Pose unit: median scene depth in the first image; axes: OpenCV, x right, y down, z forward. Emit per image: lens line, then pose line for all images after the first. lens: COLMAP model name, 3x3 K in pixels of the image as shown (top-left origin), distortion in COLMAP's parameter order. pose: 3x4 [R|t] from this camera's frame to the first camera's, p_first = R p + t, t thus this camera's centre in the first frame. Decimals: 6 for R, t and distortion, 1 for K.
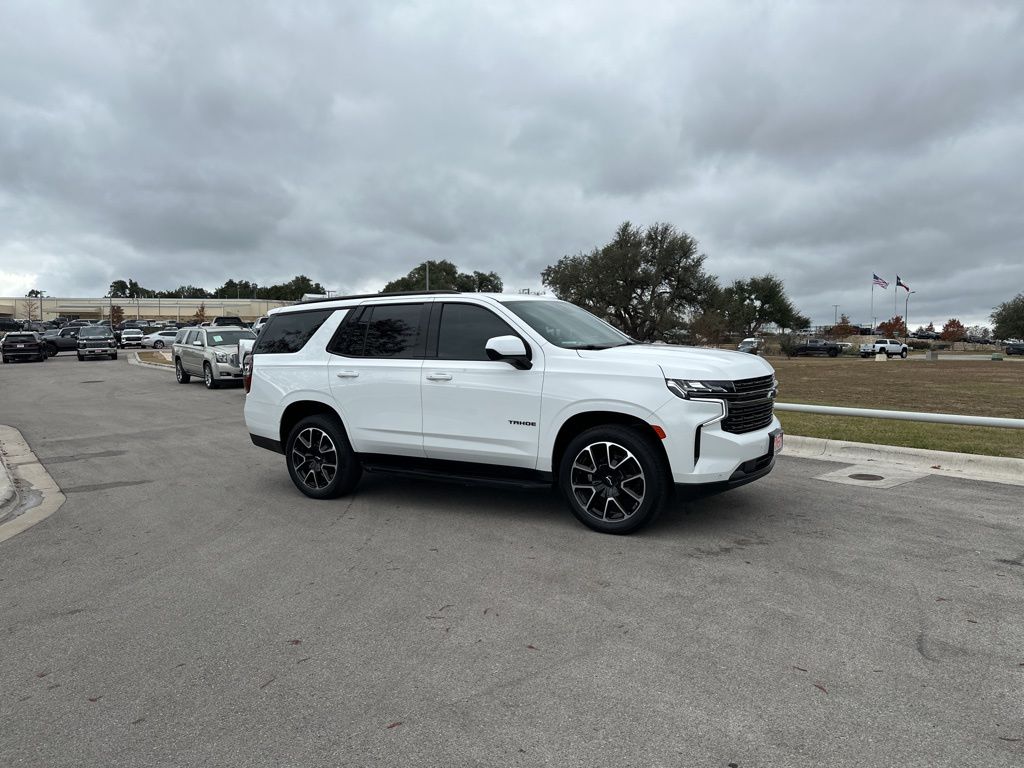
lens RADIAL K [[710.7, 0, 509.7], [0, 710.7, 385.2], [0, 0, 1]] dist [0.082848, -0.116578]
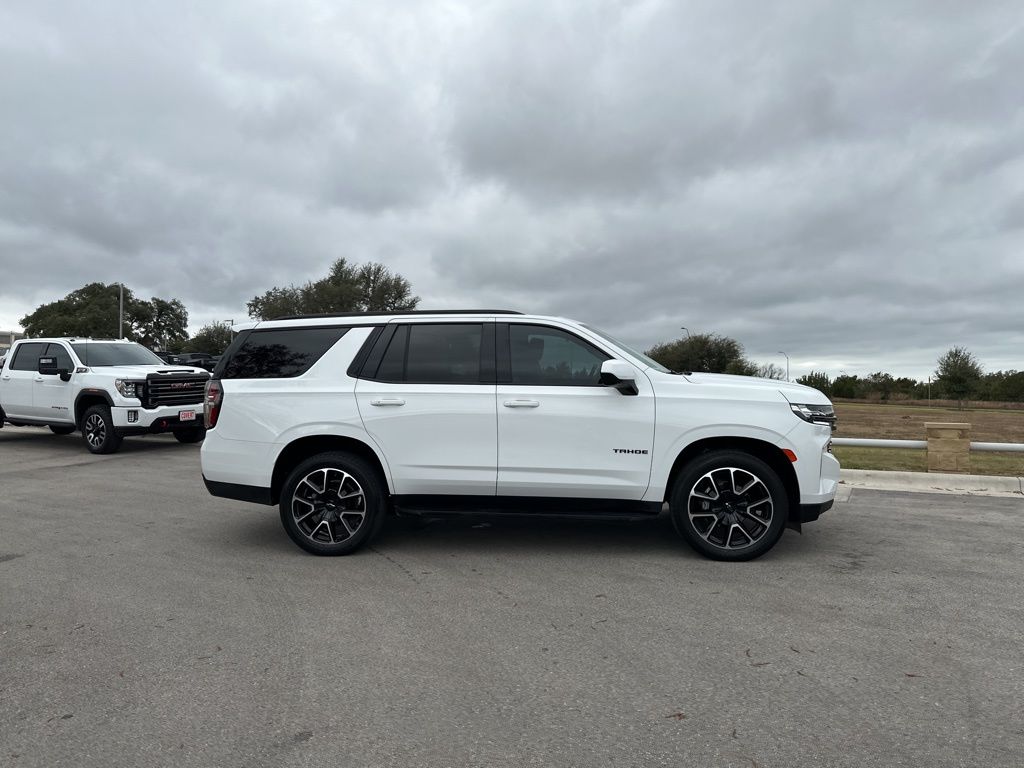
lens RADIAL K [[713.2, 0, 507.9], [0, 713.2, 370.4], [0, 0, 1]] dist [0.077411, -0.121167]
pose [[0.907664, 0.019016, 0.419268, -0.439632], [0.012443, 0.997315, -0.072171, 0.009800], [-0.419514, 0.070724, 0.904989, 0.161674]]
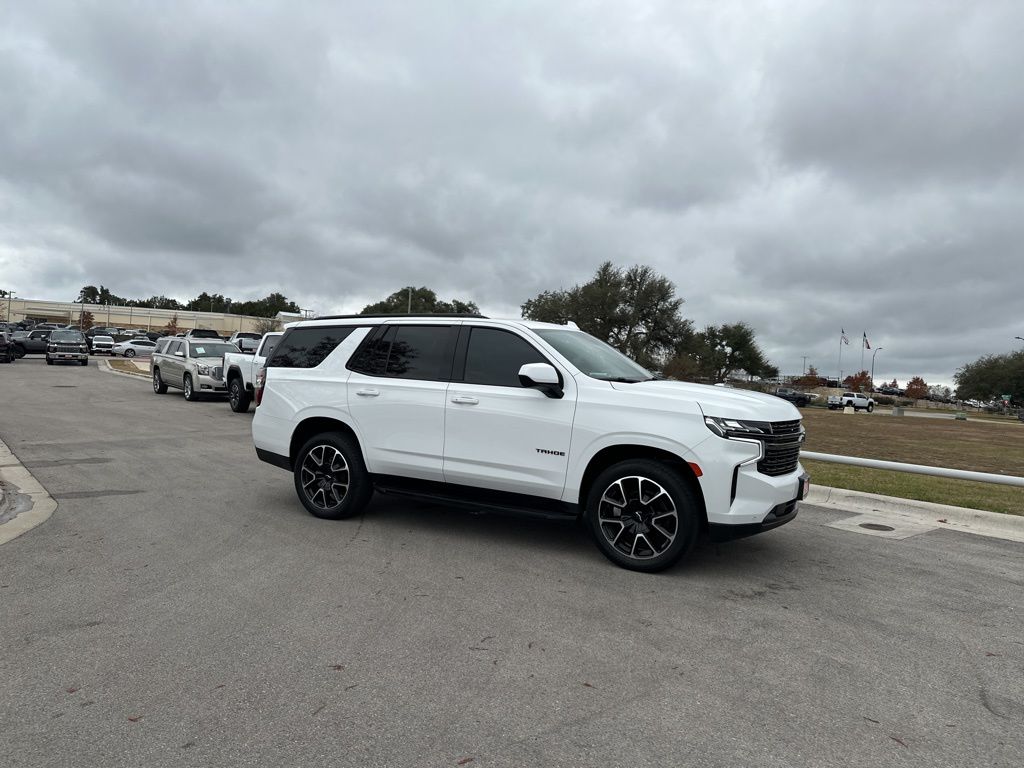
lens RADIAL K [[712.4, 0, 505.9], [0, 712.4, 372.8], [0, 0, 1]] dist [0.046932, -0.051350]
pose [[0.997482, 0.061919, 0.034579, -0.069985], [-0.059697, 0.996291, -0.061978, 0.006715], [-0.038288, 0.059757, 0.997478, 0.008303]]
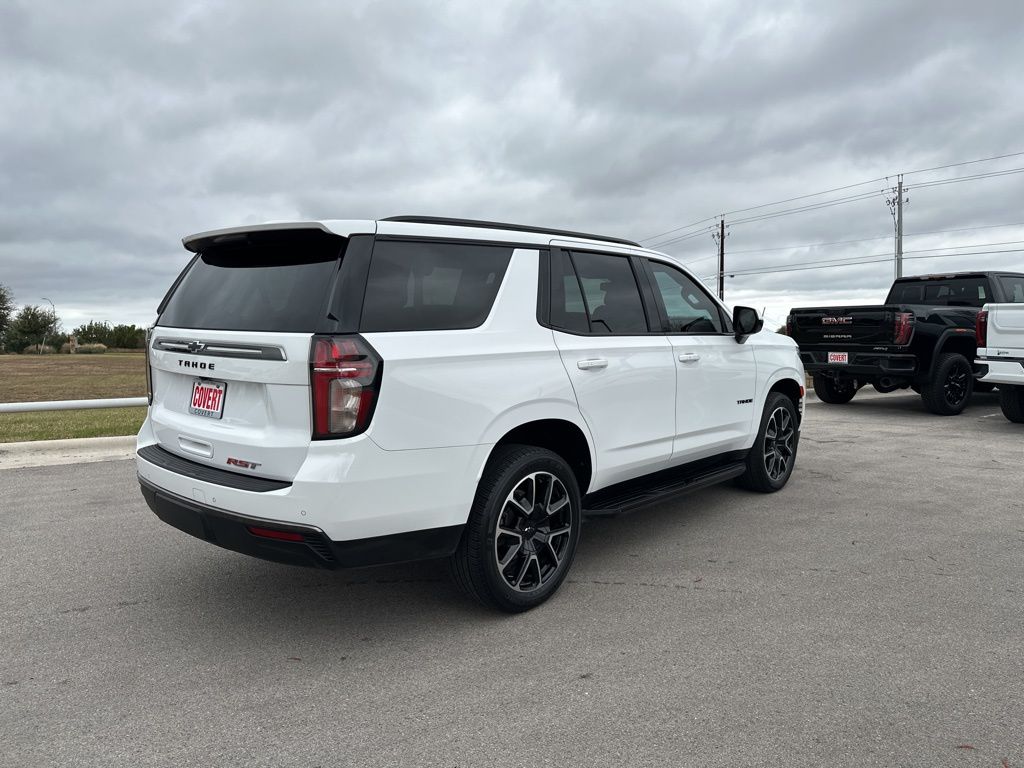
lens RADIAL K [[710.7, 0, 509.7], [0, 710.7, 385.2], [0, 0, 1]] dist [0.082848, -0.116578]
pose [[0.179932, -0.067774, 0.981342, -0.786746], [0.063541, 0.996341, 0.057159, -0.034089], [-0.981625, 0.052070, 0.183580, 0.929184]]
